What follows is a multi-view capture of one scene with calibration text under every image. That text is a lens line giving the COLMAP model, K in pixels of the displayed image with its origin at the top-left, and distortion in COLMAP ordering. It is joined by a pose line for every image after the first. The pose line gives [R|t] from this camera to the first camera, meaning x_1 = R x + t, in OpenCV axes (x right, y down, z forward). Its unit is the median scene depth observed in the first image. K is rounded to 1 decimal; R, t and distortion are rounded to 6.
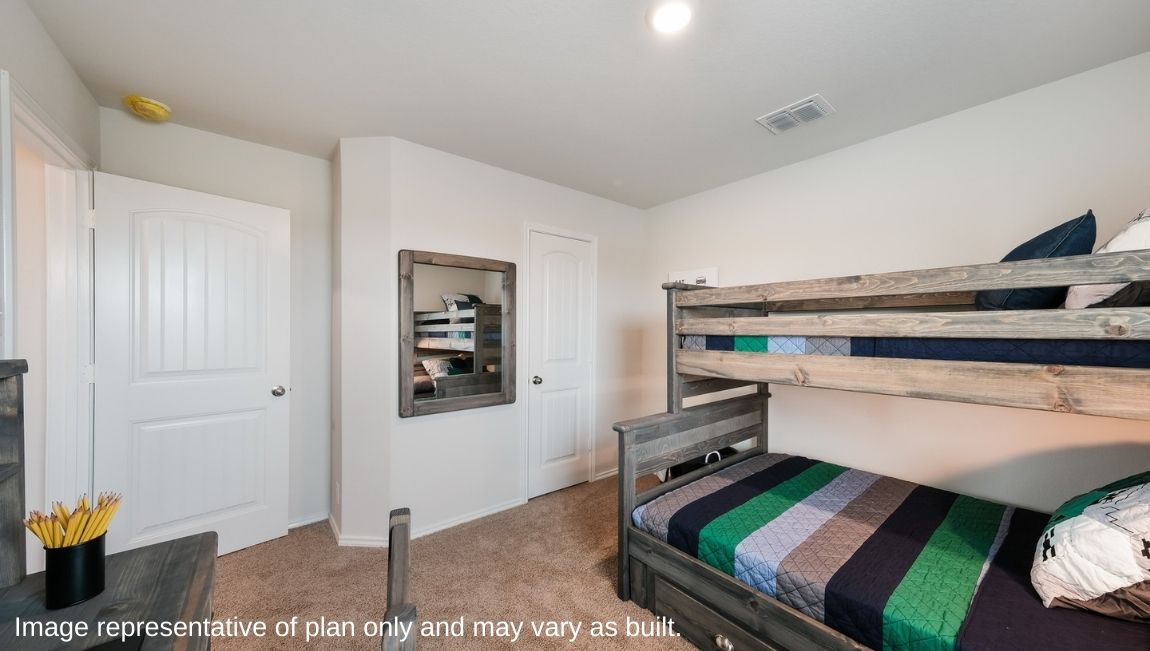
lens RADIAL K [[399.3, 0, 571.7], [0, 399.3, 341.5], [0, 0, 1]] dist [0.000427, 0.000026]
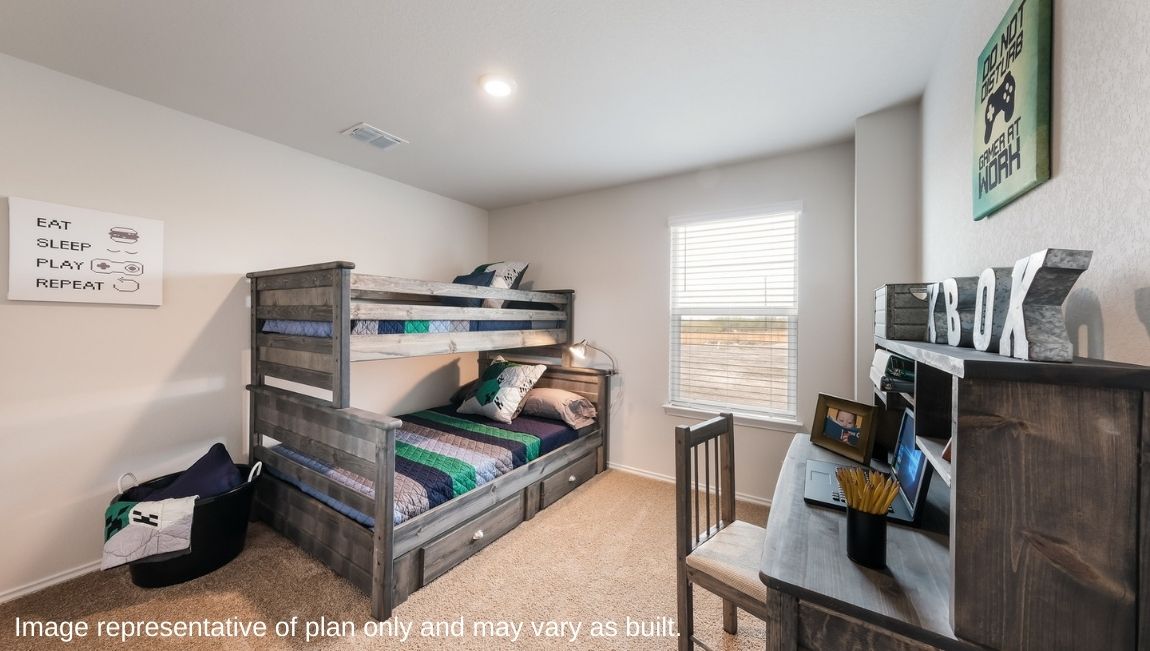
lens RADIAL K [[395.8, 0, 572.0], [0, 395.8, 327.2], [0, 0, 1]] dist [0.000363, 0.005542]
pose [[-0.313819, -0.026188, 0.949121, -0.905058], [0.014241, 0.999377, 0.032283, -0.026841], [-0.949376, 0.023647, -0.313251, 0.955157]]
